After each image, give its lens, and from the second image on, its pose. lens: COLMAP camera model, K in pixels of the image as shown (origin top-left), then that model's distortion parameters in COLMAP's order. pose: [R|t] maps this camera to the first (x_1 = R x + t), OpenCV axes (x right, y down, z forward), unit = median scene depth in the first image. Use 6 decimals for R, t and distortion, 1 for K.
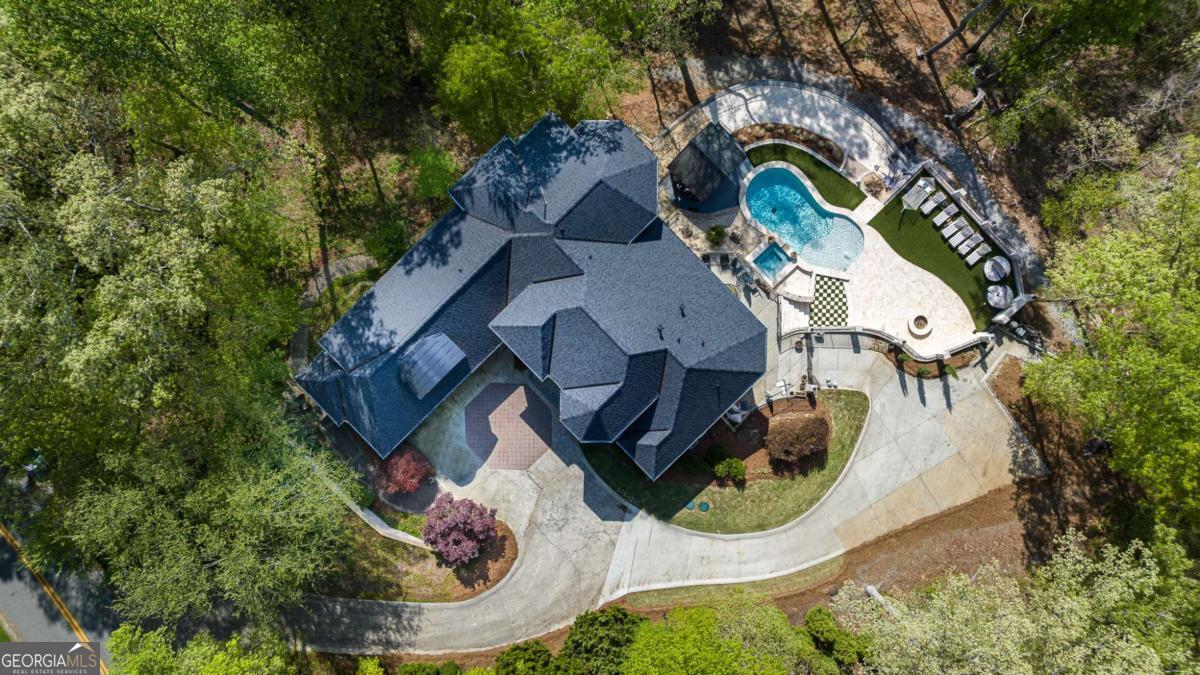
lens RADIAL K [[845.1, 0, 600.0], [0, 845.1, 337.5], [0, 0, 1]] dist [-0.061876, 0.064299]
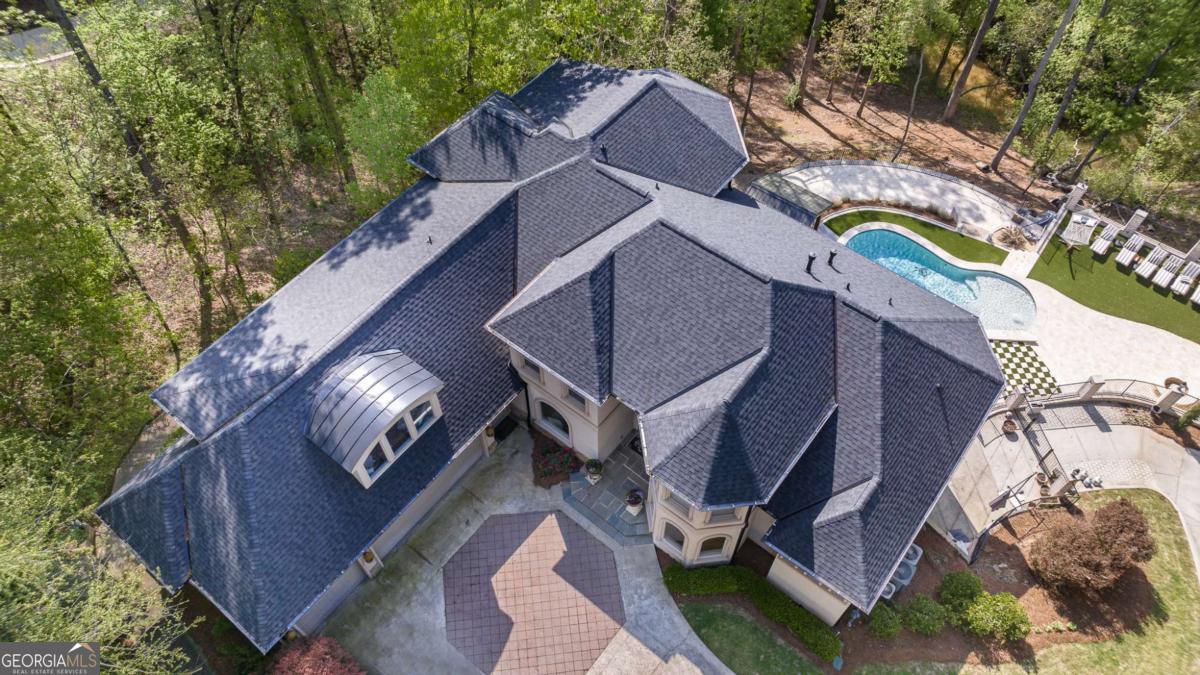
lens RADIAL K [[845.1, 0, 600.0], [0, 845.1, 337.5], [0, 0, 1]] dist [-0.061876, 0.064299]
pose [[0.991400, -0.106449, 0.076121, -0.091184], [0.130866, 0.805543, -0.577905, 0.273769], [0.000199, 0.582897, 0.812546, 0.515100]]
